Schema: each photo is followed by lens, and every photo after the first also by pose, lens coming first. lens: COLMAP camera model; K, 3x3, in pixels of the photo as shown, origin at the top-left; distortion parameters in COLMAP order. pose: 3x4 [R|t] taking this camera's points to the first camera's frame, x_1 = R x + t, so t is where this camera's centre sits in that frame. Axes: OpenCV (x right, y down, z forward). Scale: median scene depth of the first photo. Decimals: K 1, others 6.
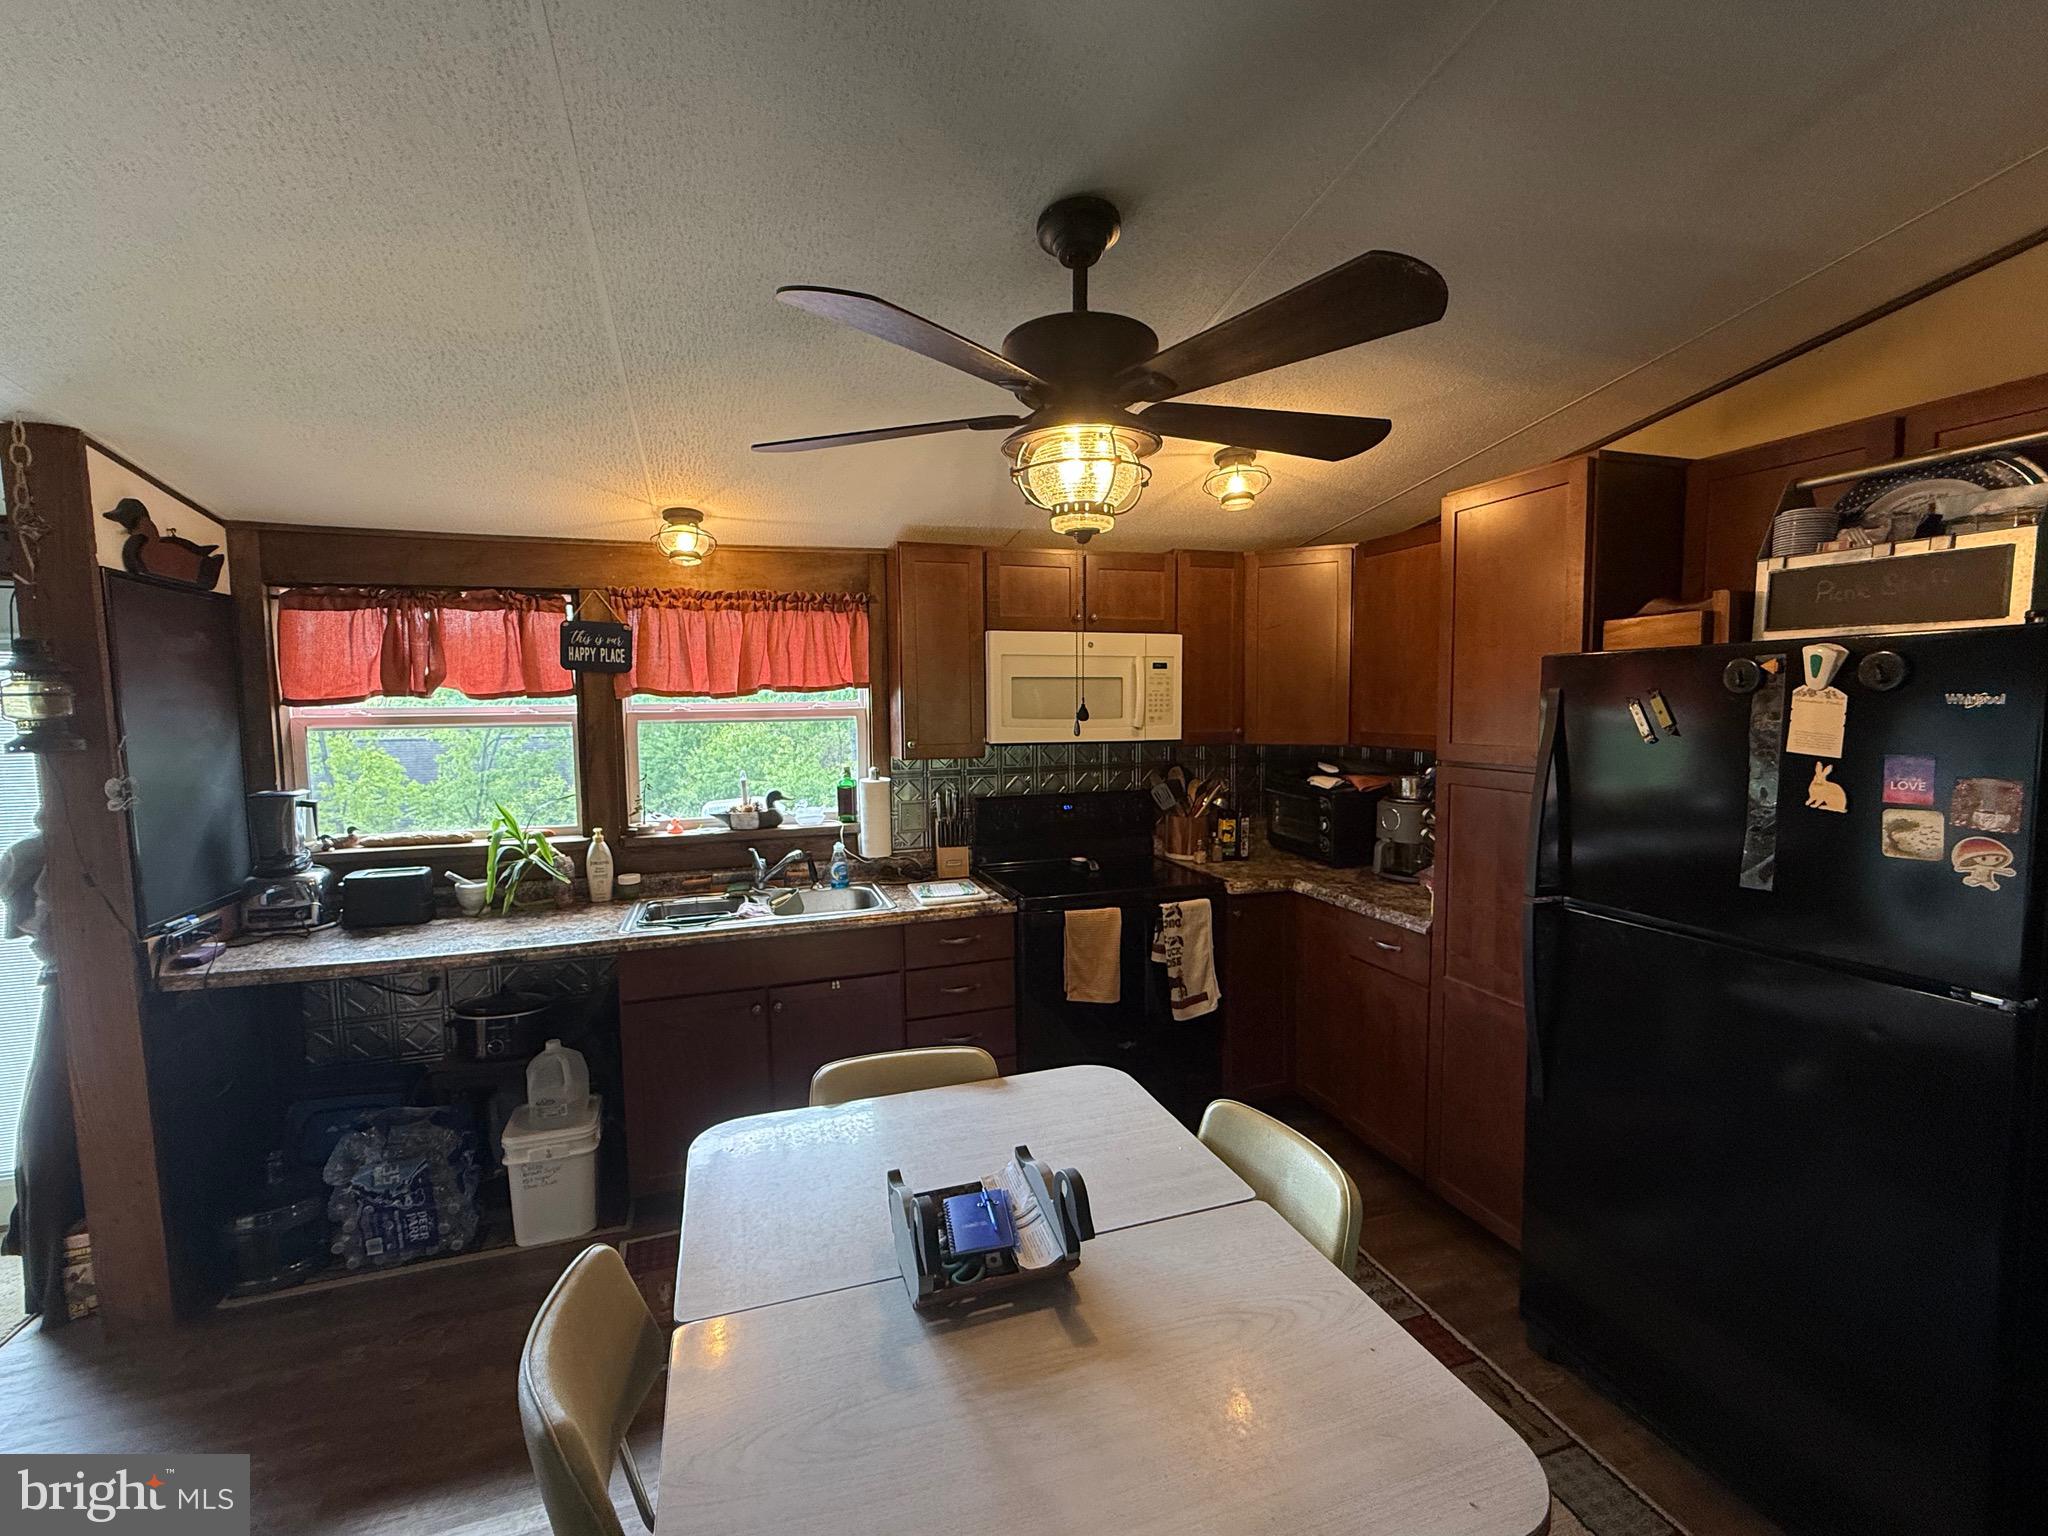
lens RADIAL K [[885.1, 0, 1030.5], [0, 885.1, 773.7], [0, 0, 1]] dist [0.000483, 0.000044]
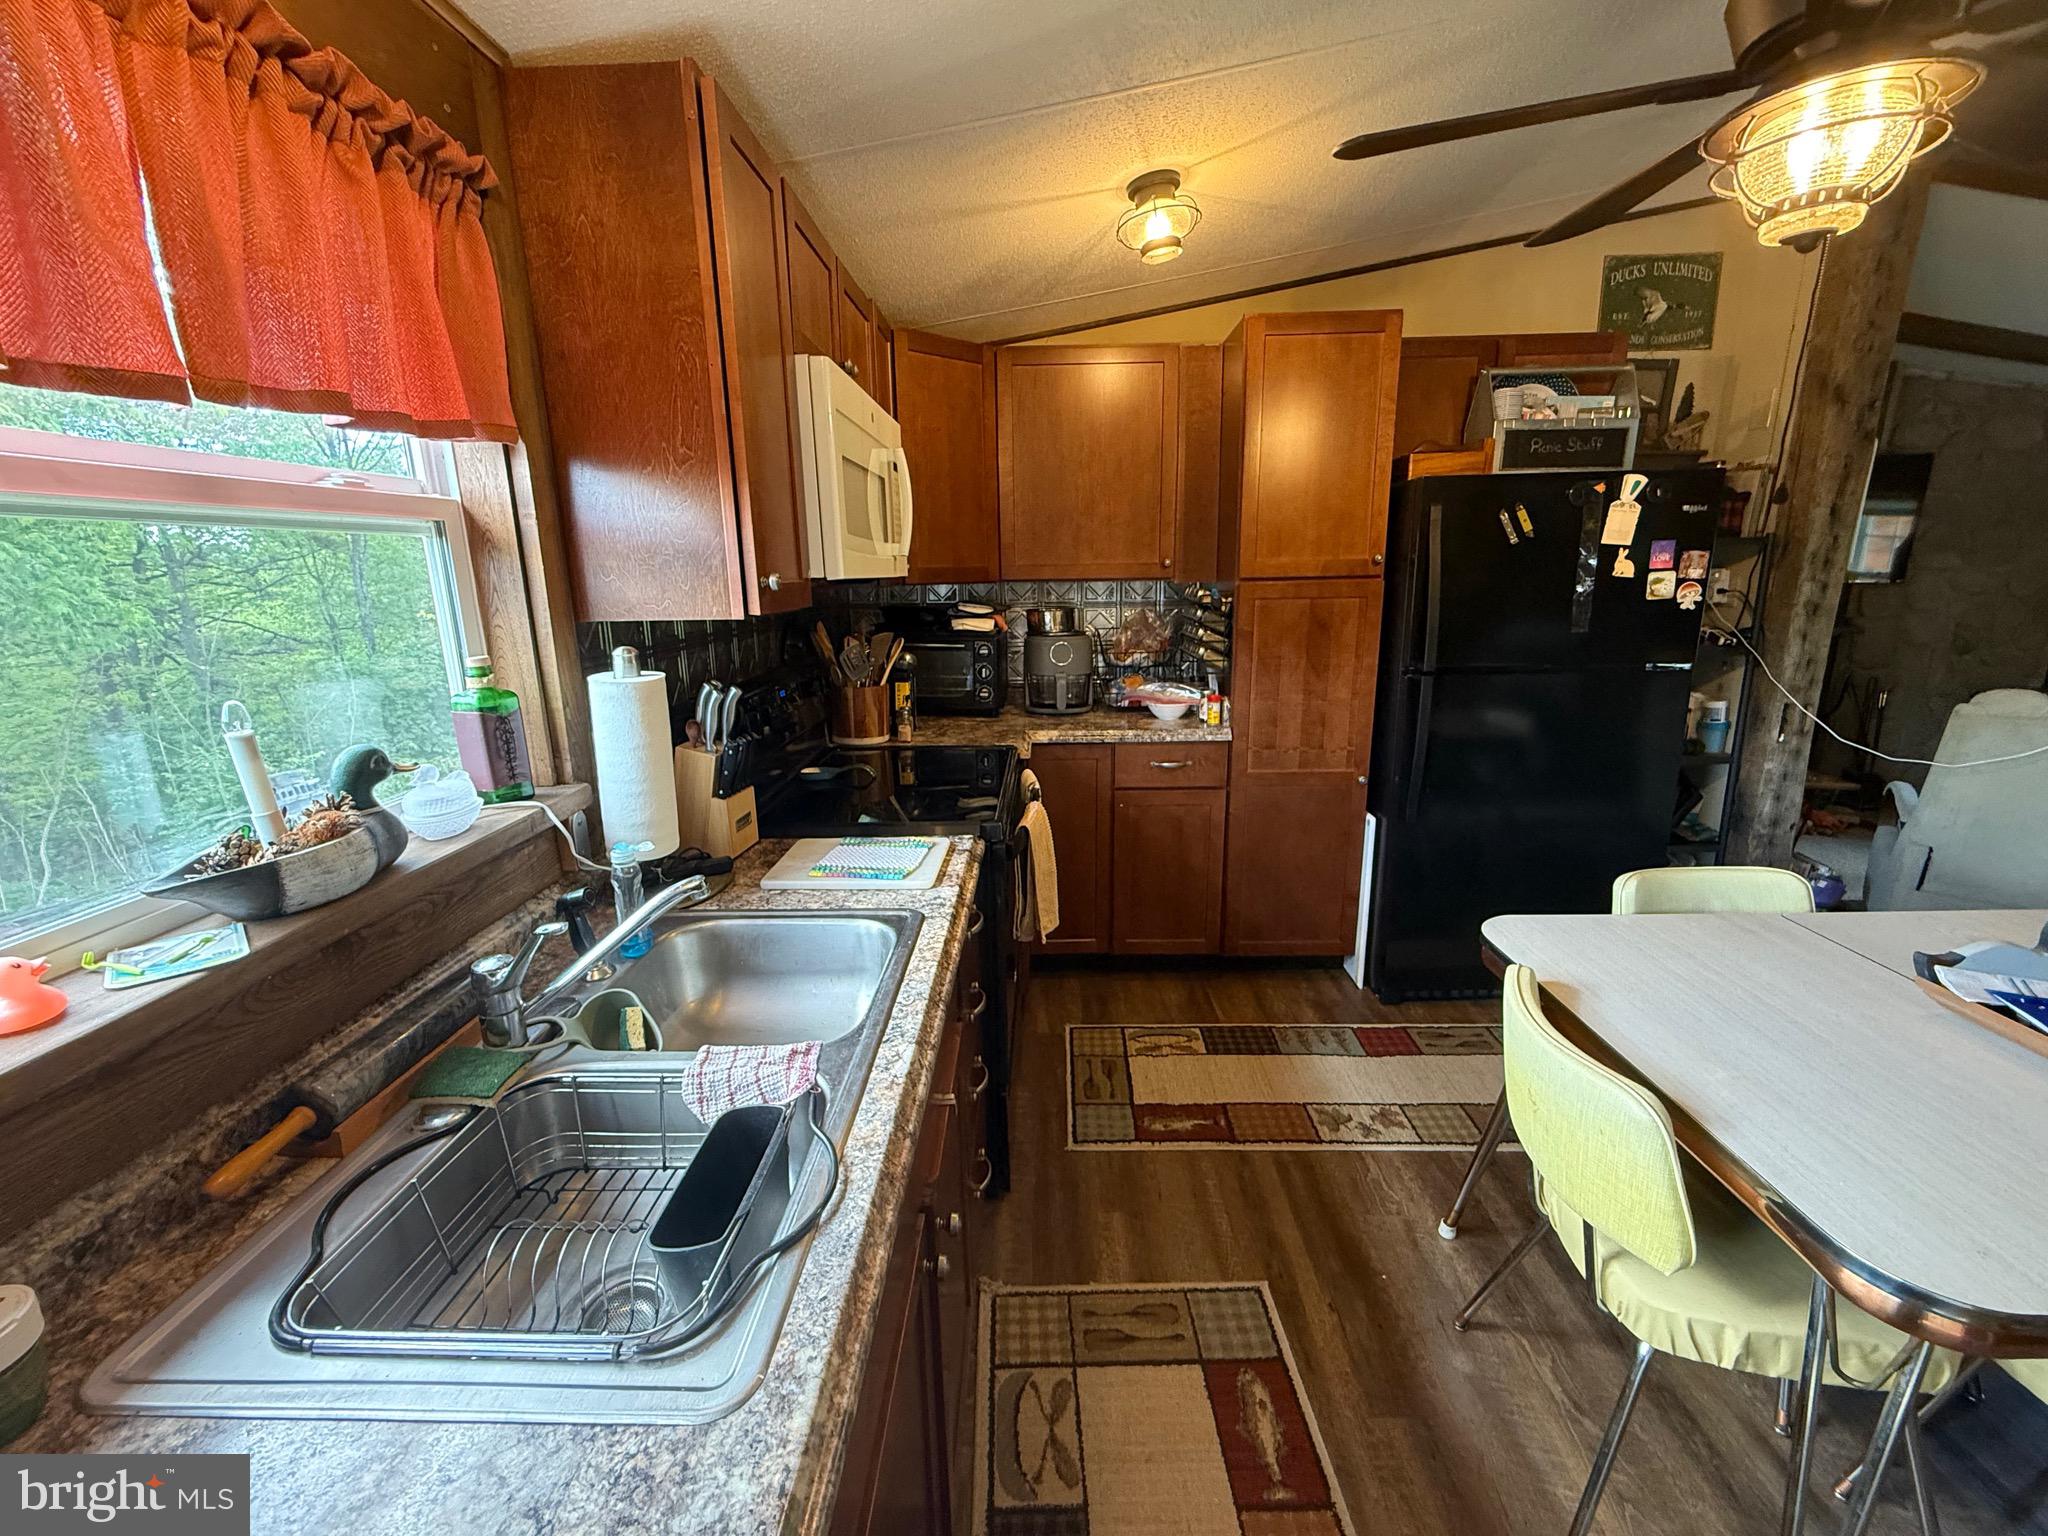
lens RADIAL K [[826.6, 0, 1023.5], [0, 826.6, 765.4], [0, 0, 1]] dist [0.001890, -0.000012]
pose [[0.347333, -0.216584, 0.912388, -1.023020], [0.093550, 0.976112, 0.196098, -0.024736], [-0.933064, 0.017243, 0.359297, 1.510427]]
